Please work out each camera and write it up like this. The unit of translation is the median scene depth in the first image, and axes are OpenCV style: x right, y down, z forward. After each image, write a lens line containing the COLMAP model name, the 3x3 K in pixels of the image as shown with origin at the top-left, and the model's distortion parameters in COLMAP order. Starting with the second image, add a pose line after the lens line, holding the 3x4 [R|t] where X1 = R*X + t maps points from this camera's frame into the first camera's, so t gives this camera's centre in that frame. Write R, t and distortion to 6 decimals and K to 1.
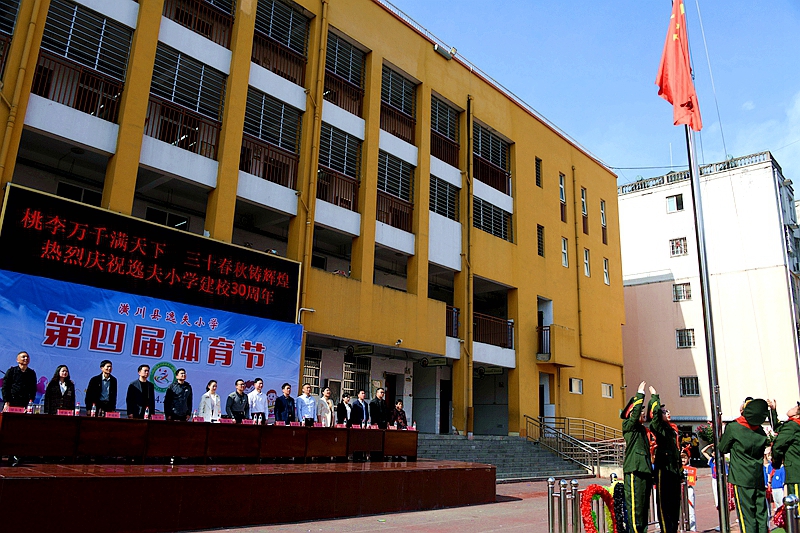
lens RADIAL K [[636.6, 0, 399.1], [0, 636.6, 266.6], [0, 0, 1]] dist [-0.010999, -0.001307]
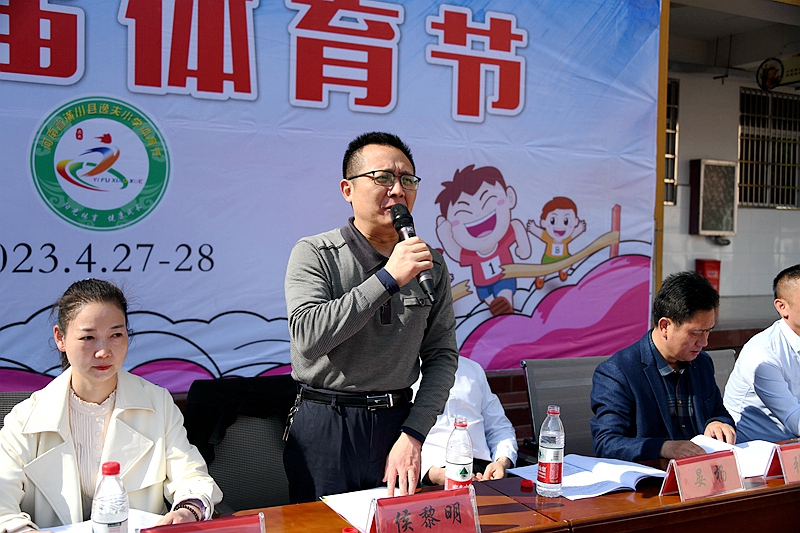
lens RADIAL K [[866.1, 0, 399.7], [0, 866.1, 267.7], [0, 0, 1]] dist [-0.059088, 0.000000]
pose [[0.943055, -0.009639, -0.332496, -0.153366], [0.100518, 0.961107, 0.257233, 0.130739], [0.317085, -0.276007, 0.907346, 0.688419]]
